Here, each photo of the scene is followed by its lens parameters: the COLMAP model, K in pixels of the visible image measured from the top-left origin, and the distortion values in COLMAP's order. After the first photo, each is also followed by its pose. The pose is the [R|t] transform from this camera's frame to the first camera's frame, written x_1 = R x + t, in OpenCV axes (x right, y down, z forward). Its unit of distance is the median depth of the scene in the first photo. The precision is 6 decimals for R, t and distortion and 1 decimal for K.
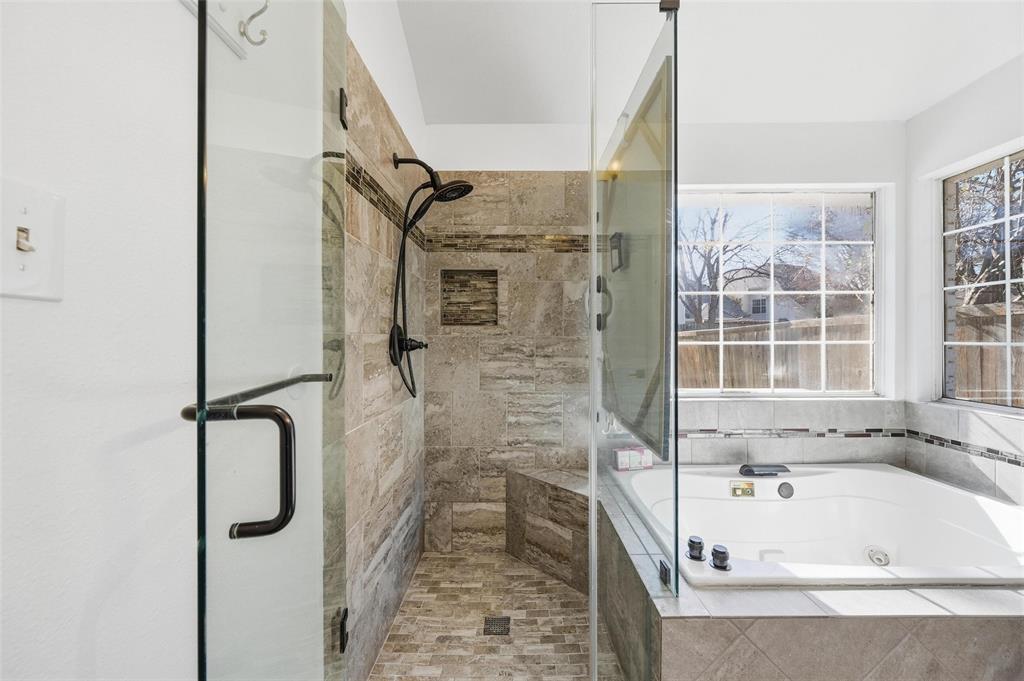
lens RADIAL K [[403.9, 0, 512.7], [0, 403.9, 337.4], [0, 0, 1]] dist [-0.003544, 0.000480]
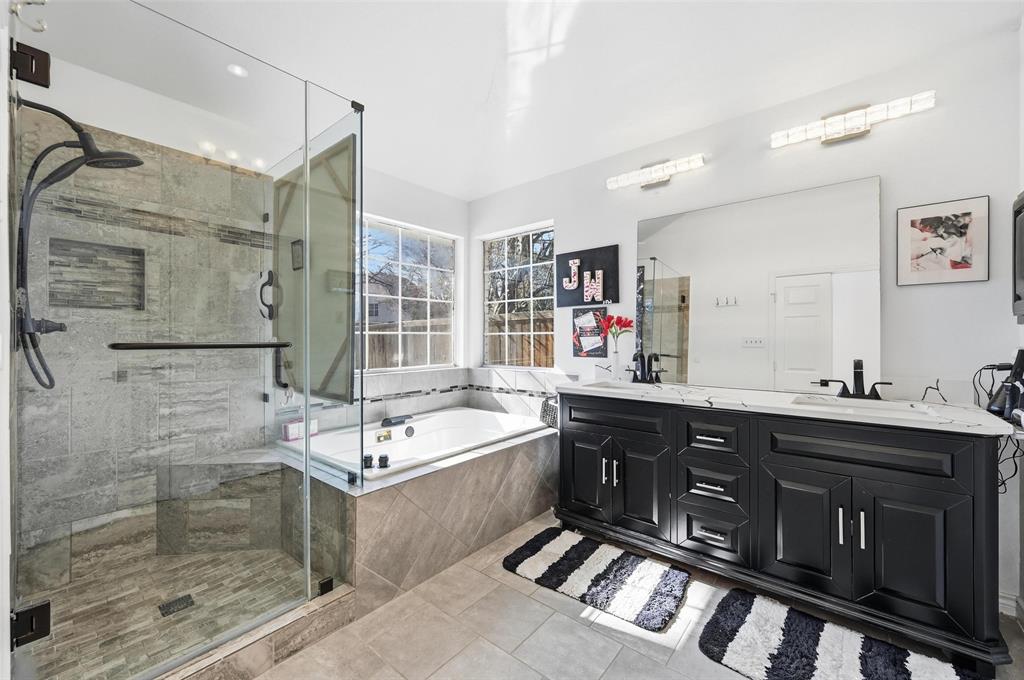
lens RADIAL K [[403.9, 0, 512.7], [0, 403.9, 336.9], [0, 0, 1]] dist [-0.003544, 0.000480]
pose [[0.635219, 0.002222, 0.772329, -0.212724], [-0.000592, 0.999997, -0.002390, 0.031816], [-0.772332, 0.001061, 0.635218, -0.219784]]
